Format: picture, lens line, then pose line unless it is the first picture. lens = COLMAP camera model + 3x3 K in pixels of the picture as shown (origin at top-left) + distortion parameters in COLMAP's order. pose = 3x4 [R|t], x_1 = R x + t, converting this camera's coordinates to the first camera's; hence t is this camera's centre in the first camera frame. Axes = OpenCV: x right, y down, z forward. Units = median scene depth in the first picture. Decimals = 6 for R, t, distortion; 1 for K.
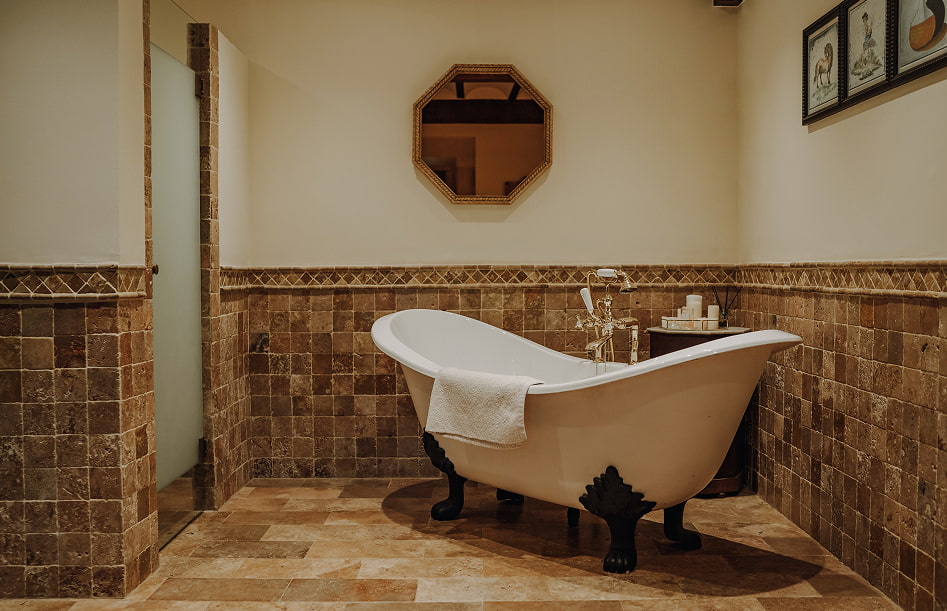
lens RADIAL K [[911.0, 0, 473.7], [0, 911.0, 285.3], [0, 0, 1]] dist [-0.058469, 0.013211]
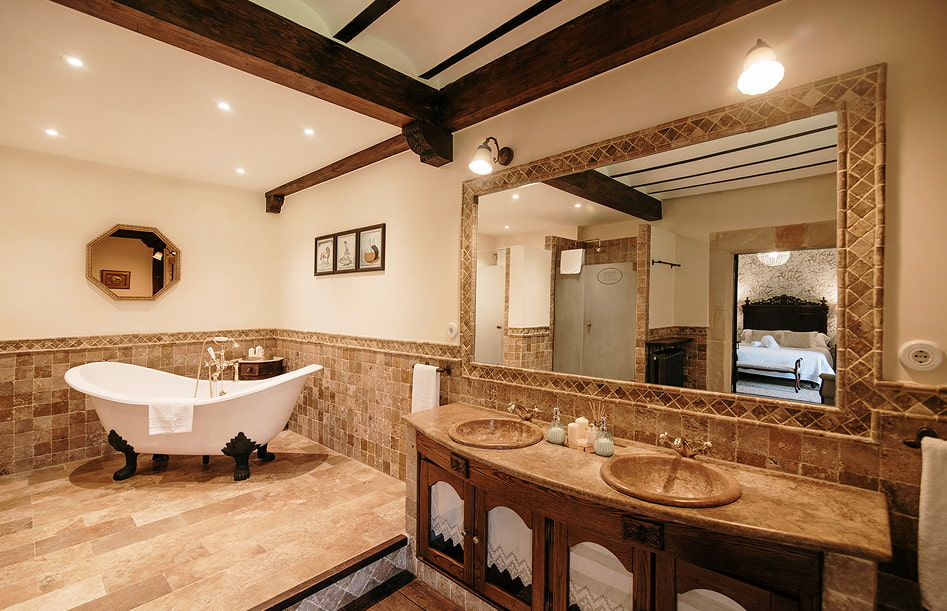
lens RADIAL K [[422.1, 0, 473.5], [0, 422.1, 305.5], [0, 0, 1]] dist [0.001188, 0.000812]
pose [[0.681475, 0.007526, 0.731803, -0.177307], [0.006337, 0.999849, -0.016183, -0.073090], [-0.731814, 0.015666, 0.681324, -0.101951]]
